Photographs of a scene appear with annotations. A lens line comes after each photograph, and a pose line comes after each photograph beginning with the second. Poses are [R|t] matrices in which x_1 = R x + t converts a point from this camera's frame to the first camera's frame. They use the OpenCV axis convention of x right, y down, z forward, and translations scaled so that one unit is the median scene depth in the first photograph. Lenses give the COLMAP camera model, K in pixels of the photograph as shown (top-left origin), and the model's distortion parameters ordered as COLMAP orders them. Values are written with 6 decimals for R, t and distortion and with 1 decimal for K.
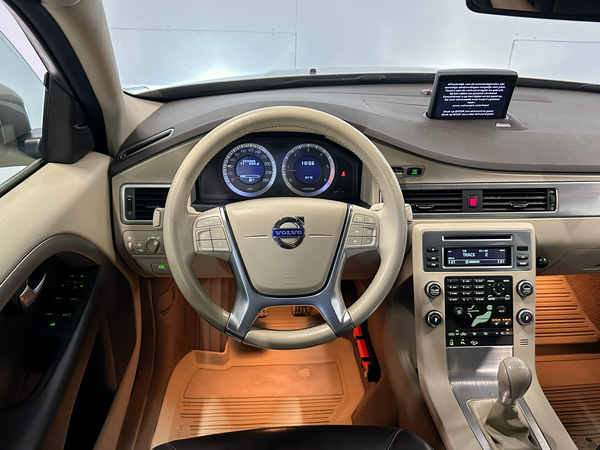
lens RADIAL K [[524.2, 0, 300.0], [0, 524.2, 225.0], [0, 0, 1]] dist [0.111530, -0.219955]
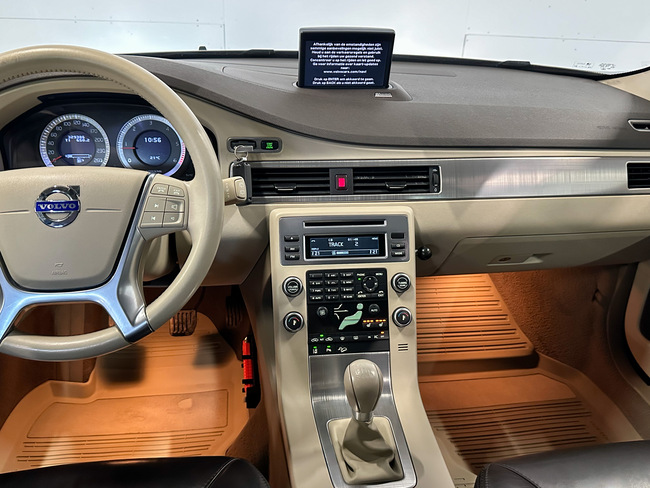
lens RADIAL K [[570.1, 0, 326.0], [0, 570.1, 239.7], [0, 0, 1]] dist [0.131805, -0.272469]
pose [[0.997096, -0.016890, 0.074252, 0.233497], [0.018906, 0.999469, -0.026539, 0.071582], [-0.073765, 0.027866, 0.996886, 0.098964]]
